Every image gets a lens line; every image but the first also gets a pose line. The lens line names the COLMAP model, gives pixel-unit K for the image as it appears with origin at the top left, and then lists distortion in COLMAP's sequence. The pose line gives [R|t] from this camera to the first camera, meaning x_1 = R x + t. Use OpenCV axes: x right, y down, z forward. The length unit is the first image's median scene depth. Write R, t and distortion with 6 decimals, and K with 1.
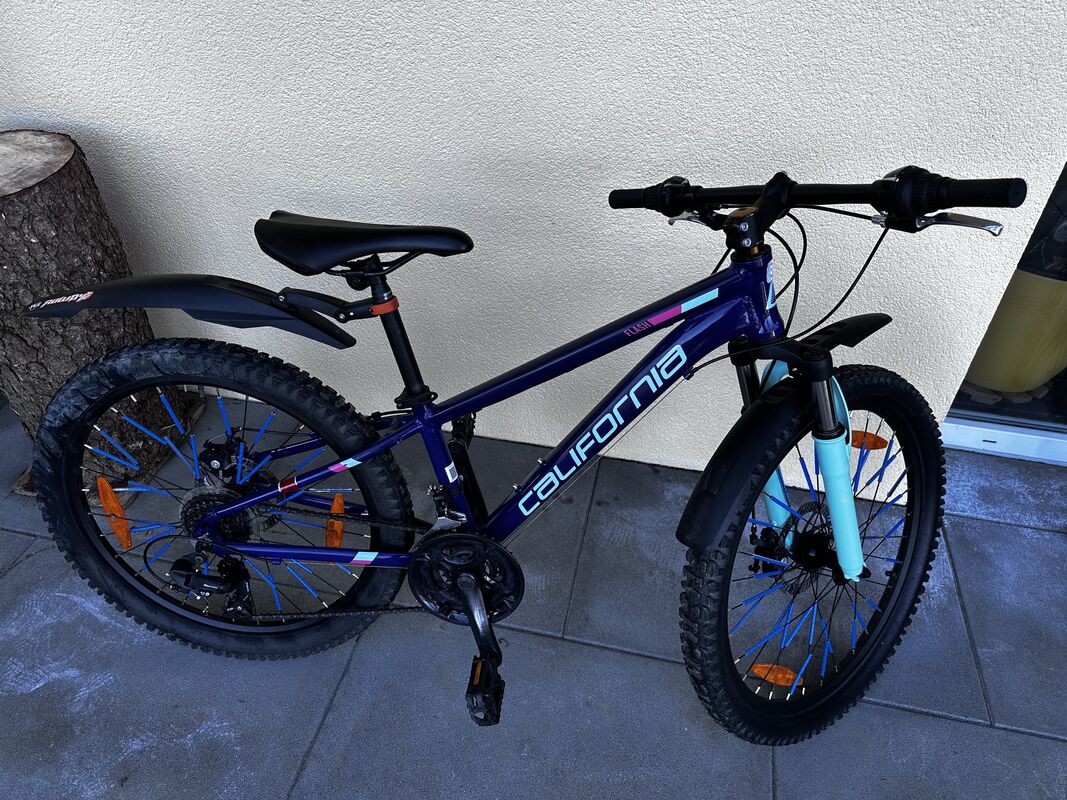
lens RADIAL K [[745.8, 0, 538.0], [0, 745.8, 399.9], [0, 0, 1]] dist [0.010035, -0.020231]
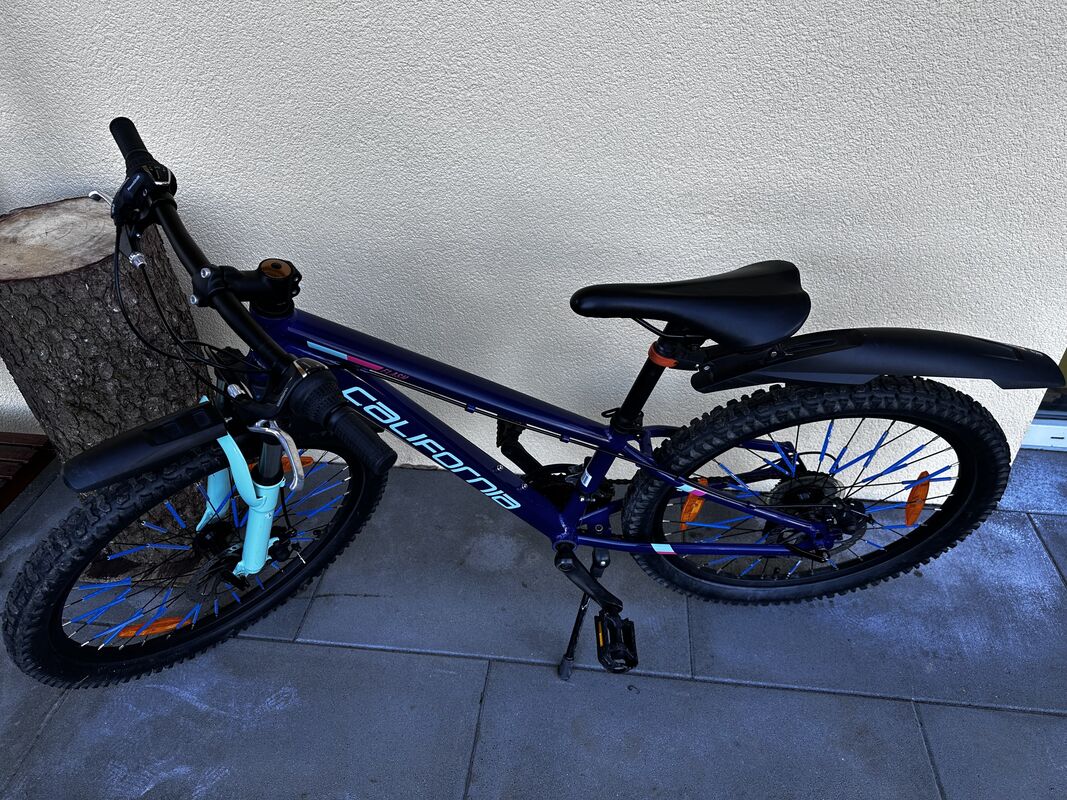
lens RADIAL K [[745.8, 0, 525.0], [0, 745.8, 404.9], [0, 0, 1]] dist [0.010035, -0.020231]
pose [[0.995128, -0.082612, 0.053804, -0.214141], [0.085167, 0.995255, -0.047058, -0.004768], [-0.049662, 0.051411, 0.997442, 0.033130]]
